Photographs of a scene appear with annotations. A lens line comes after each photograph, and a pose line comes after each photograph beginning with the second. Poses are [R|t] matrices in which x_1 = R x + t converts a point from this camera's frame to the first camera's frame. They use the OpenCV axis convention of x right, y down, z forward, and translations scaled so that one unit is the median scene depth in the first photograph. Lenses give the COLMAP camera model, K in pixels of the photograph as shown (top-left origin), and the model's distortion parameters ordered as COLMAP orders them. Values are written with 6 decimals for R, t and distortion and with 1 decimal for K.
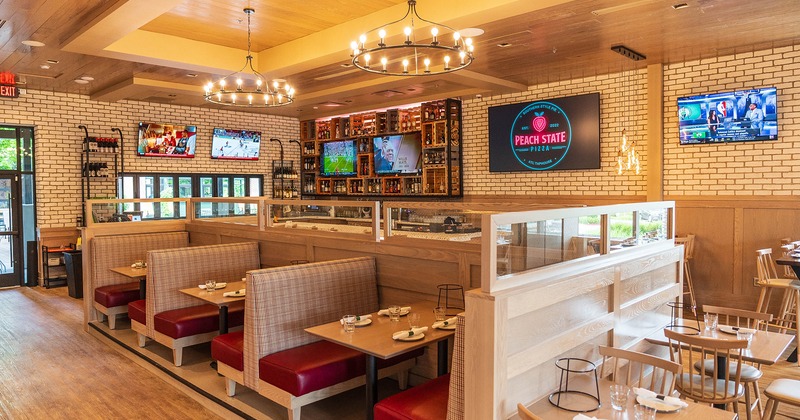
lens RADIAL K [[536.8, 0, 405.2], [0, 536.8, 208.4], [0, 0, 1]] dist [-0.030509, 0.000935]
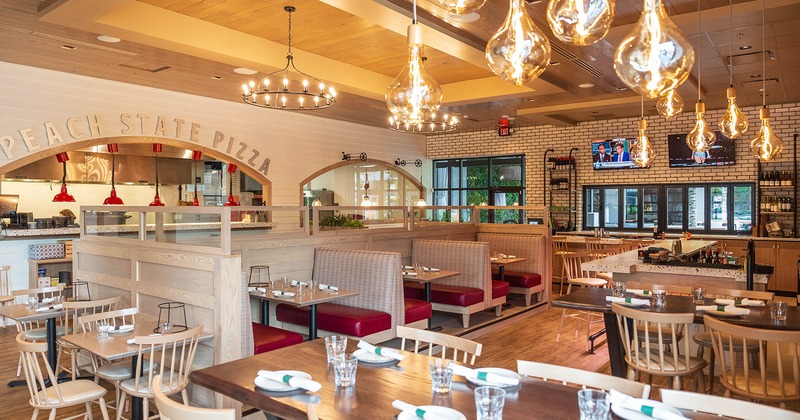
lens RADIAL K [[536.8, 0, 405.2], [0, 536.8, 208.4], [0, 0, 1]] dist [-0.030509, 0.000935]
pose [[0.108582, 0.010506, -0.994032, 0.570837], [-0.040524, 0.999160, 0.006133, -0.009703], [0.993261, 0.039616, 0.108916, 0.493530]]
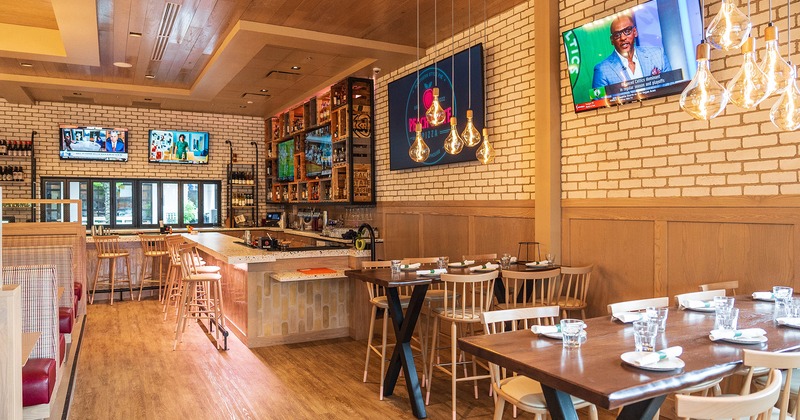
lens RADIAL K [[536.8, 0, 405.2], [0, 536.8, 208.4], [0, 0, 1]] dist [-0.030509, 0.000935]
pose [[0.954227, 0.007757, -0.298982, 0.378175], [-0.015932, 0.999563, -0.024913, 0.002907], [0.298658, 0.028536, 0.953933, 0.281218]]
